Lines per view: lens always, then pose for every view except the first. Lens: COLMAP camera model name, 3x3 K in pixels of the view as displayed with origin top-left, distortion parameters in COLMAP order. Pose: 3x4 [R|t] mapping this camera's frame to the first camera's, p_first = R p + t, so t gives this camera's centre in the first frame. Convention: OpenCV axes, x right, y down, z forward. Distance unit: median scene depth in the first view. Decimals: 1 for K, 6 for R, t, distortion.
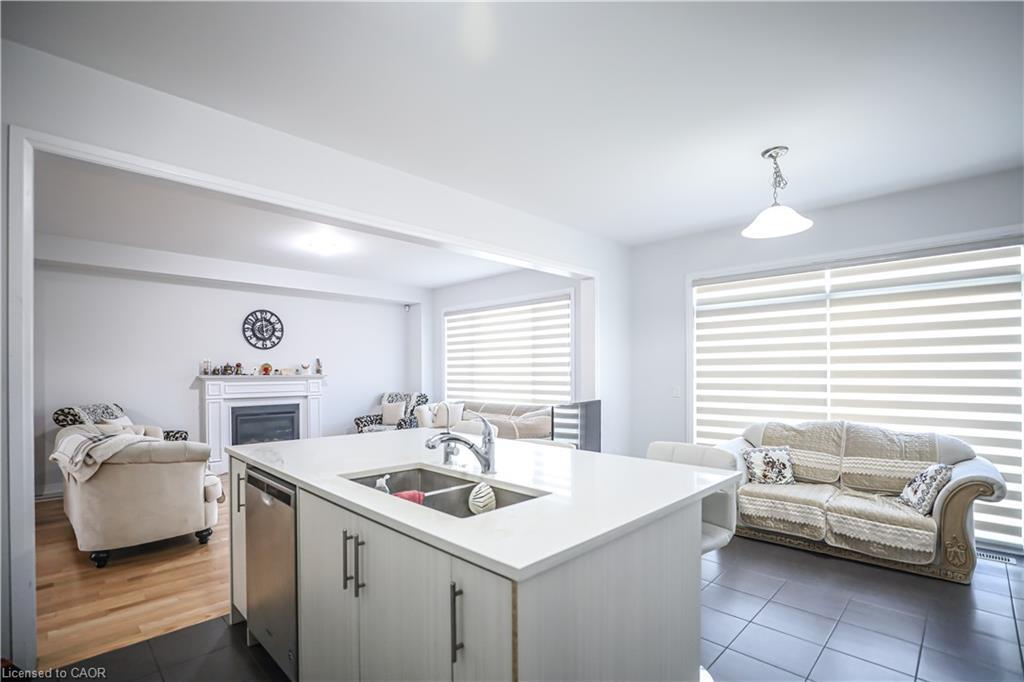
lens RADIAL K [[477.2, 0, 488.0], [0, 477.2, 377.6], [0, 0, 1]] dist [-0.020533, 0.000008]
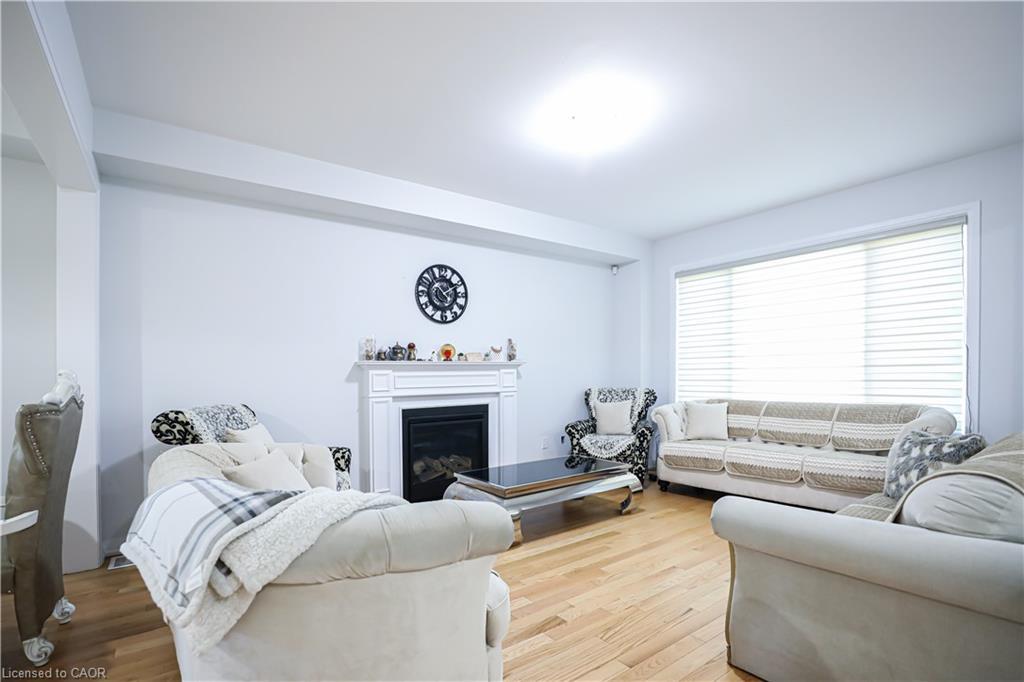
lens RADIAL K [[491.2, 0, 522.8], [0, 491.2, 376.1], [0, 0, 1]] dist [-0.037495, -0.000014]
pose [[0.993303, -0.010052, -0.115097, -0.285987], [0.009504, 0.999941, -0.005312, 0.020490], [0.115143, 0.004182, 0.993340, 0.328736]]
